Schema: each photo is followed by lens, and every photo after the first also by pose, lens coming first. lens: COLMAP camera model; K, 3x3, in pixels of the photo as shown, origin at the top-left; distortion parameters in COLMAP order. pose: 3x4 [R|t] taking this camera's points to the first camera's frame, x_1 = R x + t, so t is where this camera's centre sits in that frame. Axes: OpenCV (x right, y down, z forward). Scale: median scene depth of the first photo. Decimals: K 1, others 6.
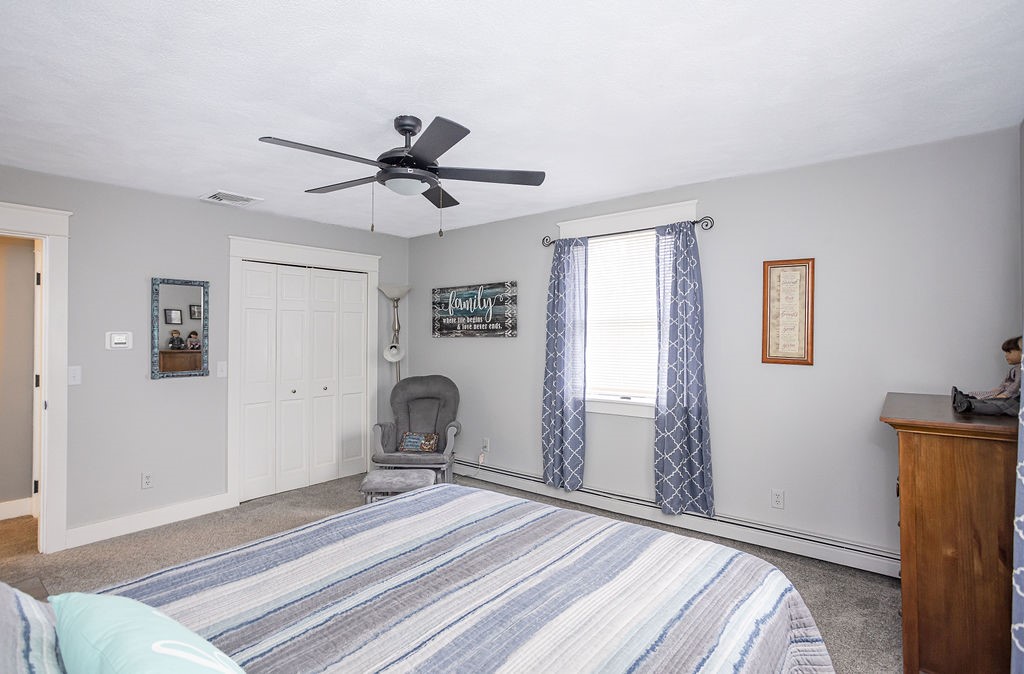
lens RADIAL K [[502.9, 0, 512.0], [0, 502.9, 335.0], [0, 0, 1]] dist [-0.006136, -0.000416]
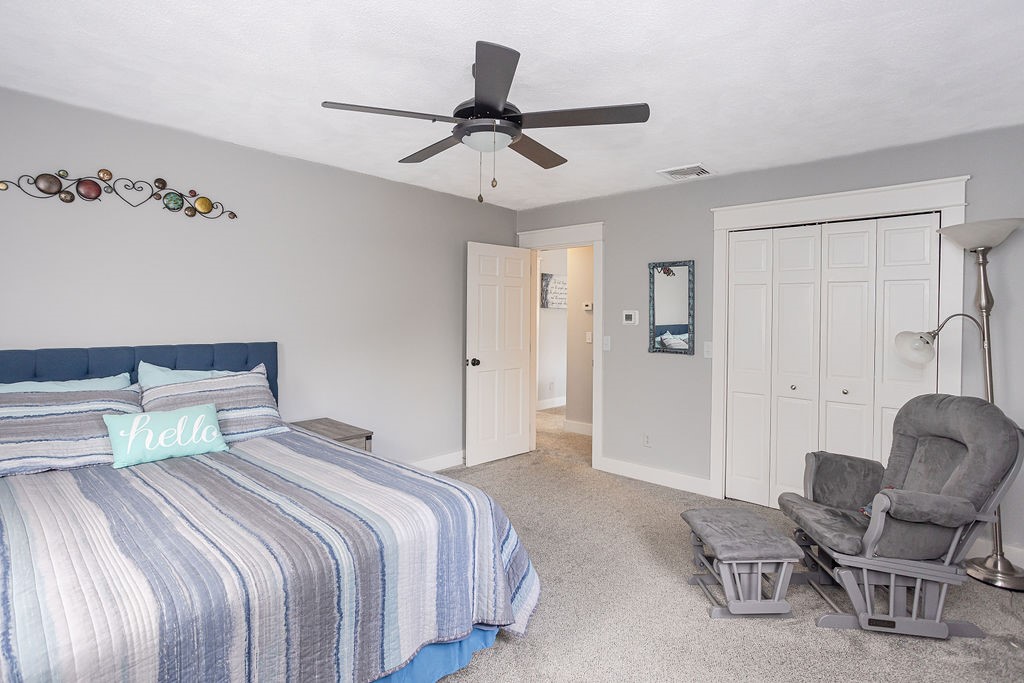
lens RADIAL K [[517.9, 0, 500.3], [0, 517.9, 315.1], [0, 0, 1]] dist [-0.012279, 0.001520]
pose [[-0.067382, 0.003551, -0.997721, 0.817906], [-0.013482, 0.999899, 0.004470, 0.005287], [0.997636, 0.013753, -0.067327, 1.264867]]
